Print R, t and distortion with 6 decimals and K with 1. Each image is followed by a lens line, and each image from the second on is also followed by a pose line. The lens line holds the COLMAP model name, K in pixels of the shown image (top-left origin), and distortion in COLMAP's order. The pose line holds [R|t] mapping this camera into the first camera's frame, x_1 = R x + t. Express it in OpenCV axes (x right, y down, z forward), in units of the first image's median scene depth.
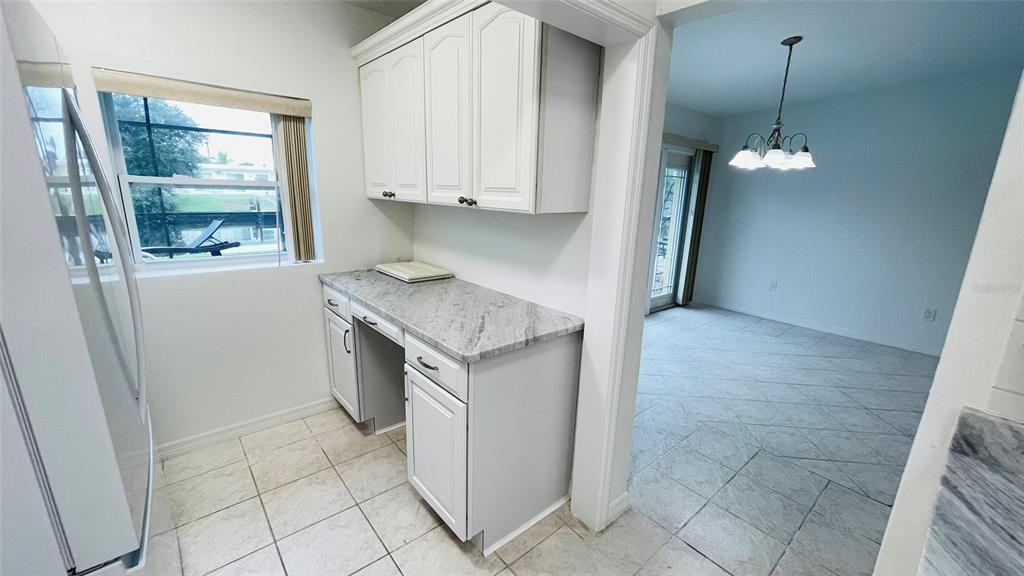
lens RADIAL K [[411.4, 0, 513.2], [0, 411.4, 290.4], [0, 0, 1]] dist [0.001370, -0.000366]
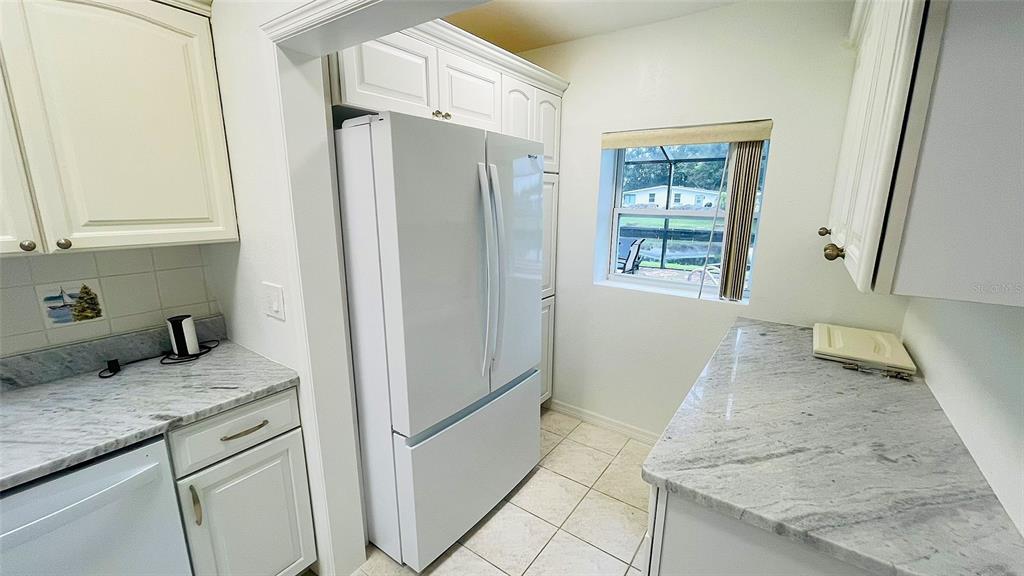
lens RADIAL K [[411.4, 0, 513.2], [0, 411.4, 290.4], [0, 0, 1]] dist [0.001370, -0.000366]
pose [[0.238482, 0.182830, -0.953782, 0.264270], [-0.234220, 0.963956, 0.126217, -0.101096], [0.942479, 0.193294, 0.272709, 0.328134]]
